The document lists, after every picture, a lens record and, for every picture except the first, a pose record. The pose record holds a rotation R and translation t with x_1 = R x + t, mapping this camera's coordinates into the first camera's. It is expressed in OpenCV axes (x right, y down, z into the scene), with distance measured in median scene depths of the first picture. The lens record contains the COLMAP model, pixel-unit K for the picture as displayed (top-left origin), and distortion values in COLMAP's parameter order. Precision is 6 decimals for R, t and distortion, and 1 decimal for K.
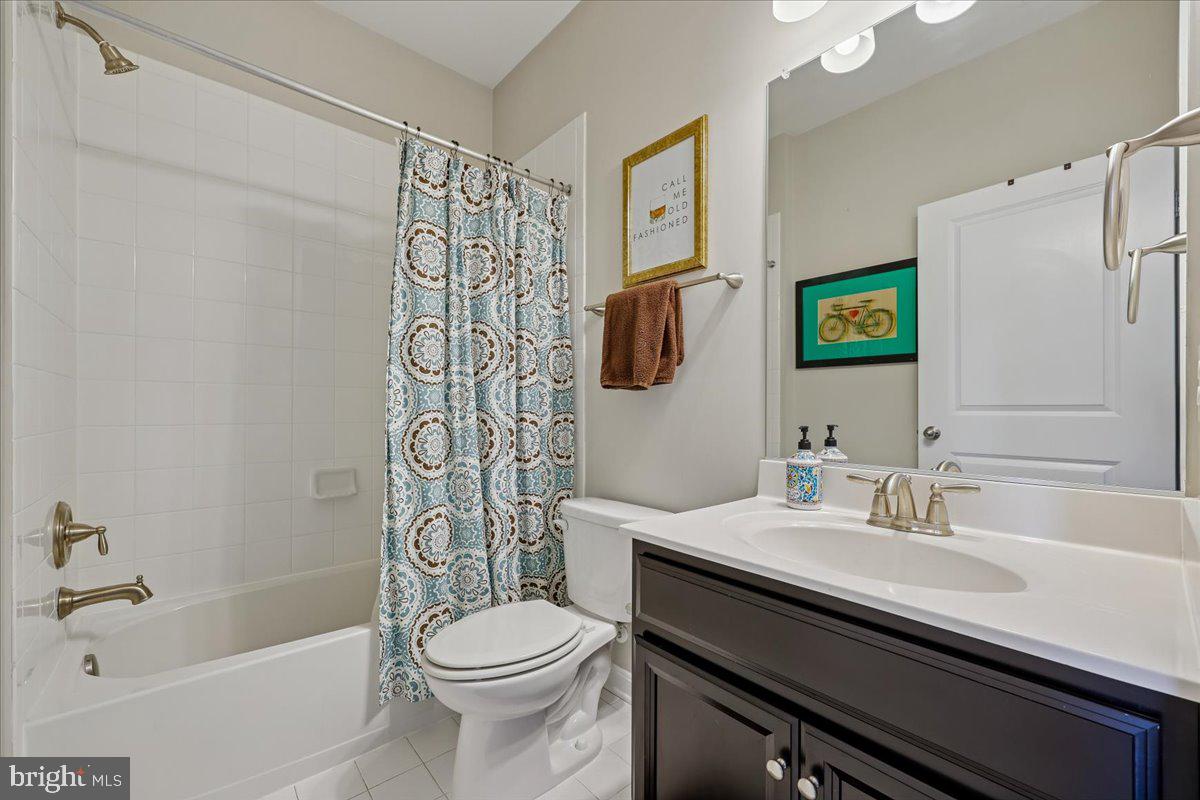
lens RADIAL K [[488.4, 0, 605.9], [0, 488.4, 402.4], [0, 0, 1]] dist [0.003546, -0.000277]
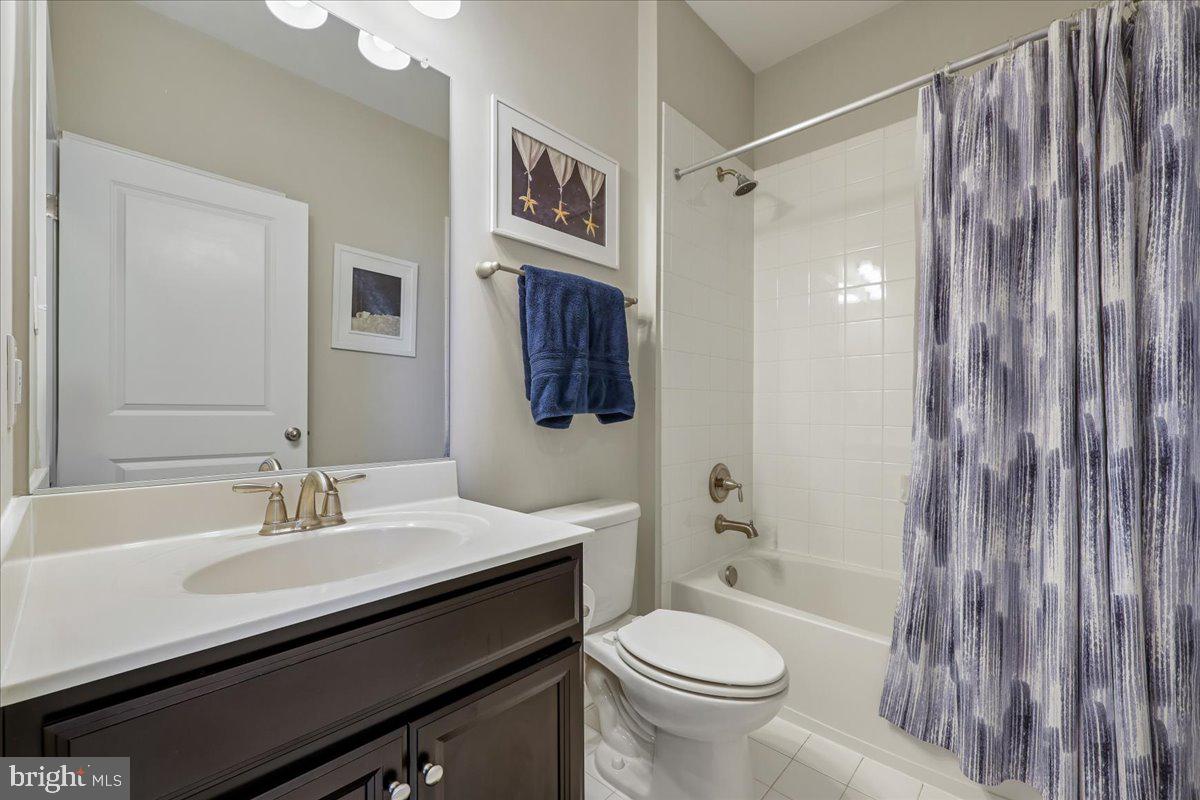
lens RADIAL K [[488.4, 0, 602.1], [0, 488.4, 410.5], [0, 0, 1]] dist [0.003546, -0.000277]
pose [[-0.111373, 0.000715, 0.993778, -0.475425], [-0.019152, 0.999812, -0.002865, 0.009096], [-0.993594, -0.019352, -0.111338, 0.559113]]
